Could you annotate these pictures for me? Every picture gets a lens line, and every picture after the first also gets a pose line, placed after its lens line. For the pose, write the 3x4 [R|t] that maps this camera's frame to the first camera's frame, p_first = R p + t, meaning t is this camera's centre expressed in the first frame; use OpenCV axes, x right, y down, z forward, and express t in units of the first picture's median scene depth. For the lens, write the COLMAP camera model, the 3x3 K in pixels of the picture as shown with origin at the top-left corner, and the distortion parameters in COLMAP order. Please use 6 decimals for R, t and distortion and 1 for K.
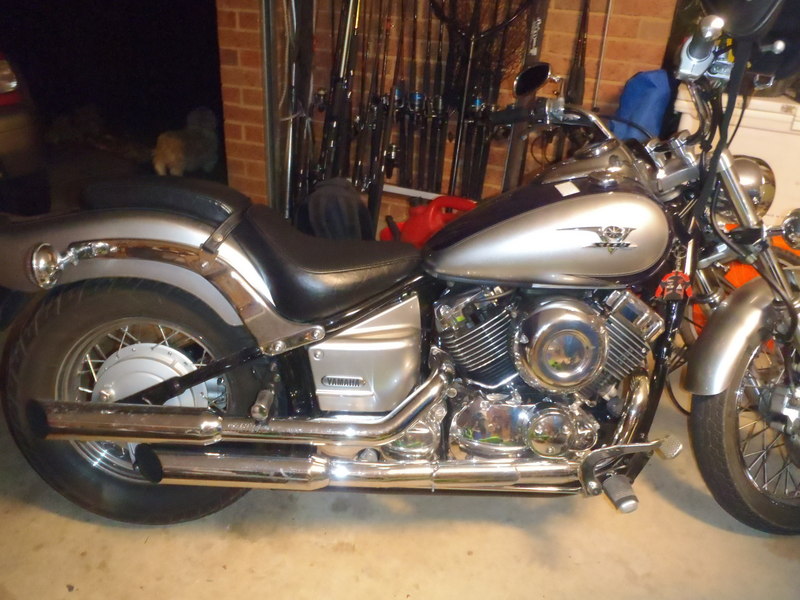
lens RADIAL K [[673.2, 0, 403.8], [0, 673.2, 302.1], [0, 0, 1]] dist [-0.044537, 0.011328]
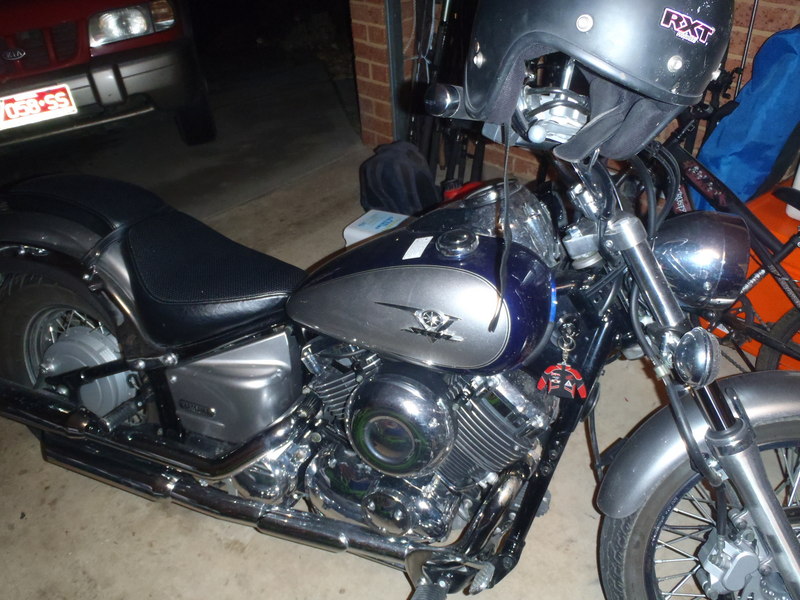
lens RADIAL K [[673.2, 0, 403.8], [0, 673.2, 302.1], [0, 0, 1]] dist [-0.044537, 0.011328]
pose [[0.908481, 0.165253, -0.383867, 0.509862], [-0.102585, 0.978579, 0.178490, -0.229549], [0.405140, -0.122776, 0.905973, 0.221539]]
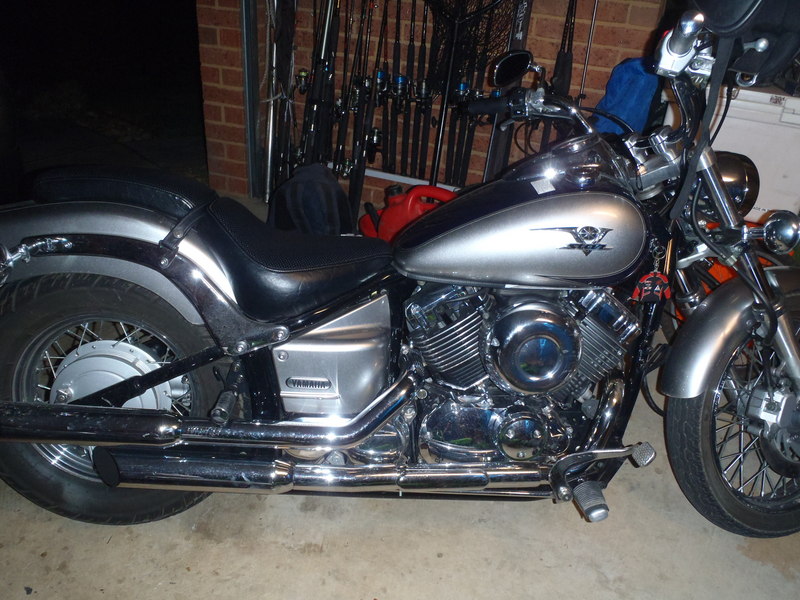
lens RADIAL K [[673.2, 0, 403.8], [0, 673.2, 302.1], [0, 0, 1]] dist [-0.044537, 0.011328]
pose [[0.999868, 0.010228, 0.012602, 0.031356], [-0.010625, 0.999436, 0.031848, -0.028893], [-0.012270, -0.031978, 0.999413, 0.031372]]
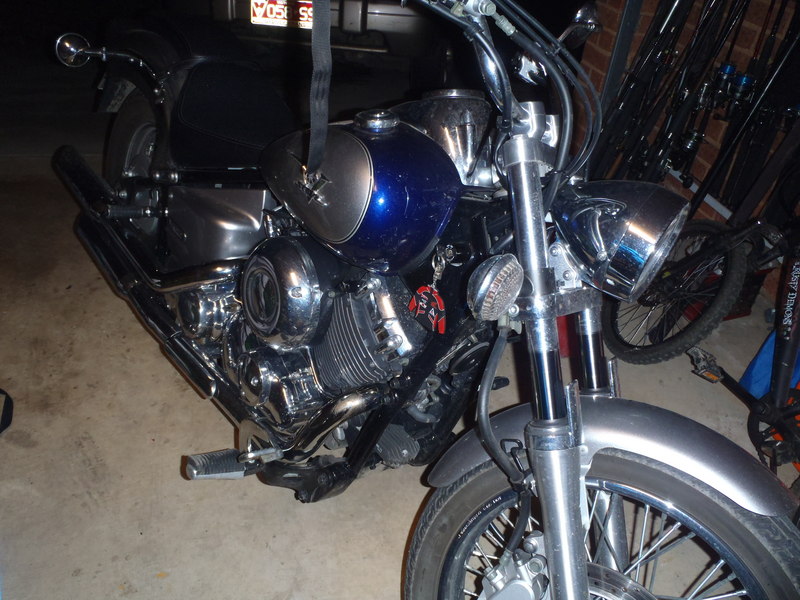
lens RADIAL K [[673.2, 0, 403.8], [0, 673.2, 302.1], [0, 0, 1]] dist [-0.044537, 0.011328]
pose [[0.578110, 0.469883, -0.667082, 0.839647], [-0.439400, 0.868156, 0.230721, -0.176734], [0.687543, 0.159734, 0.708357, 0.467019]]
